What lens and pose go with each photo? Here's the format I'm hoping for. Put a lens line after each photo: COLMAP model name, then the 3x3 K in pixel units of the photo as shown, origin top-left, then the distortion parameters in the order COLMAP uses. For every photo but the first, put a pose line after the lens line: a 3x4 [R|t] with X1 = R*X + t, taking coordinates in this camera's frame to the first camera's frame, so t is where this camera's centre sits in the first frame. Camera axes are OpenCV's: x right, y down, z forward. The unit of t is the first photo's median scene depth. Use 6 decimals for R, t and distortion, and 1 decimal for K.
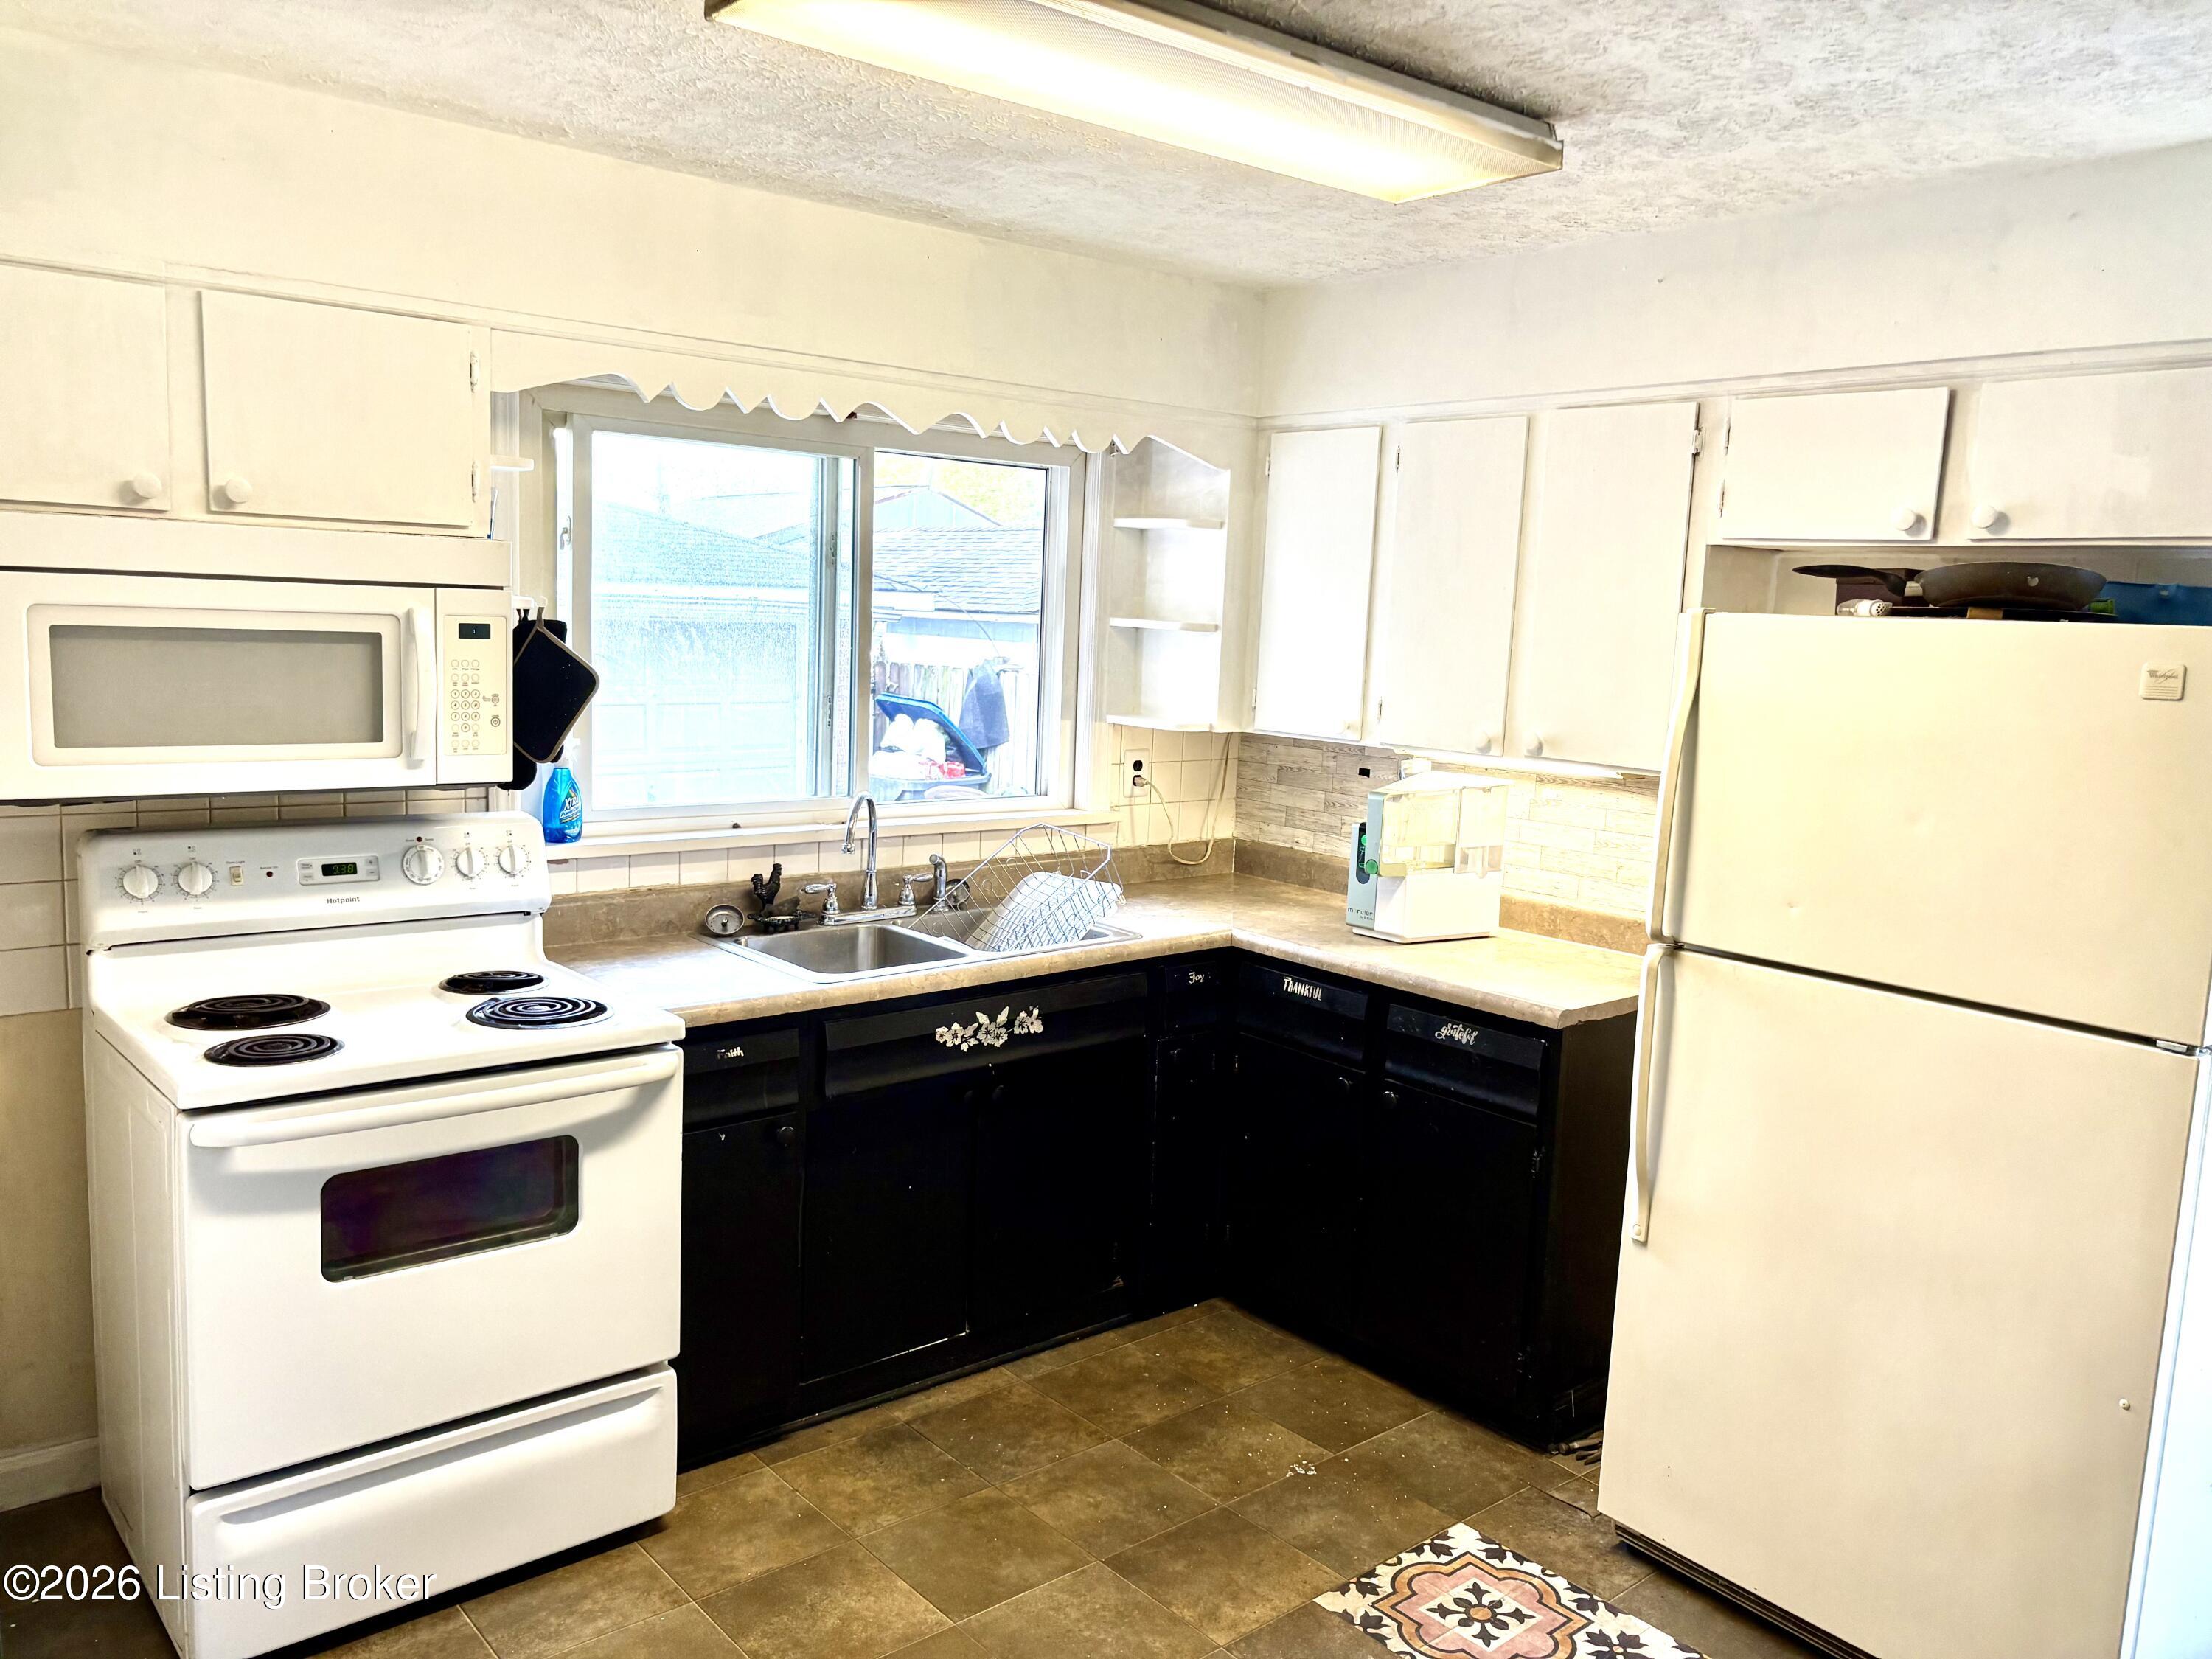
lens RADIAL K [[1686.5, 0, 1104.8], [0, 1686.5, 831.8], [0, 0, 1]] dist [0.014934, -0.004070]
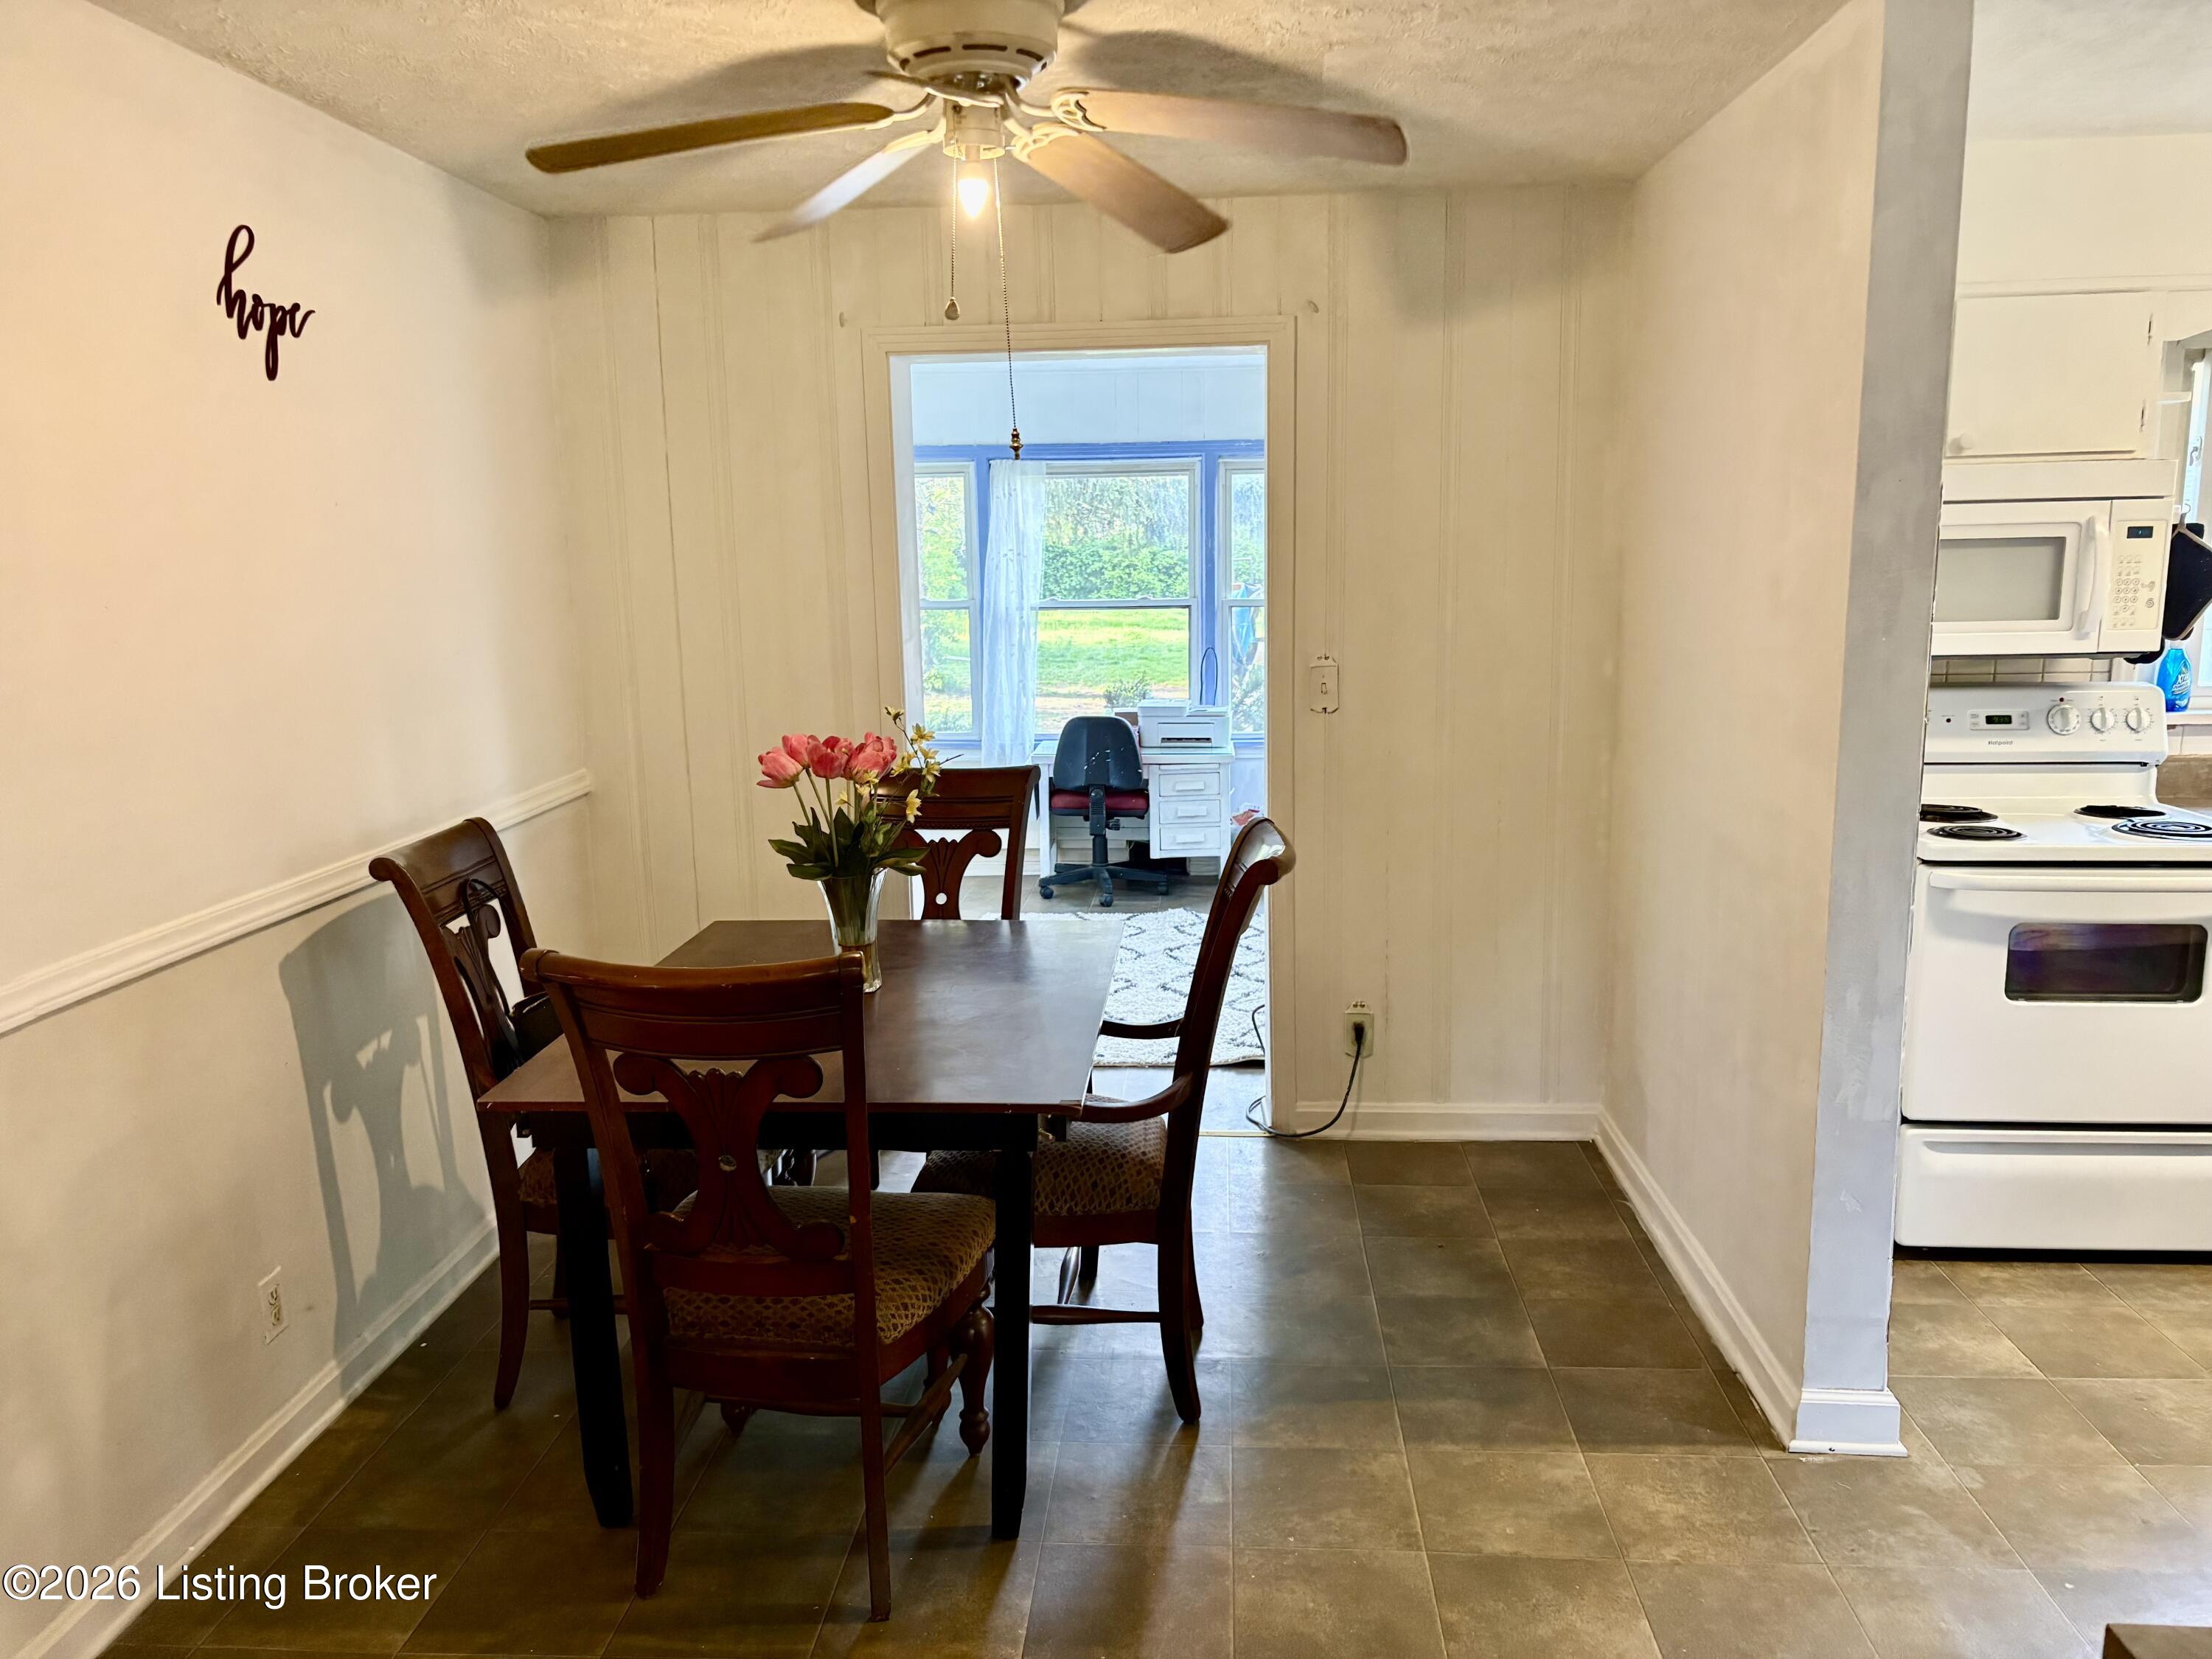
lens RADIAL K [[1686.5, 0, 1100.6], [0, 1686.5, 847.0], [0, 0, 1]] dist [0.014934, -0.004070]
pose [[0.714743, 0.074975, -0.695357, -0.023224], [-0.048696, 0.997159, 0.057462, 0.081458], [0.697690, -0.007209, 0.716364, -0.460662]]
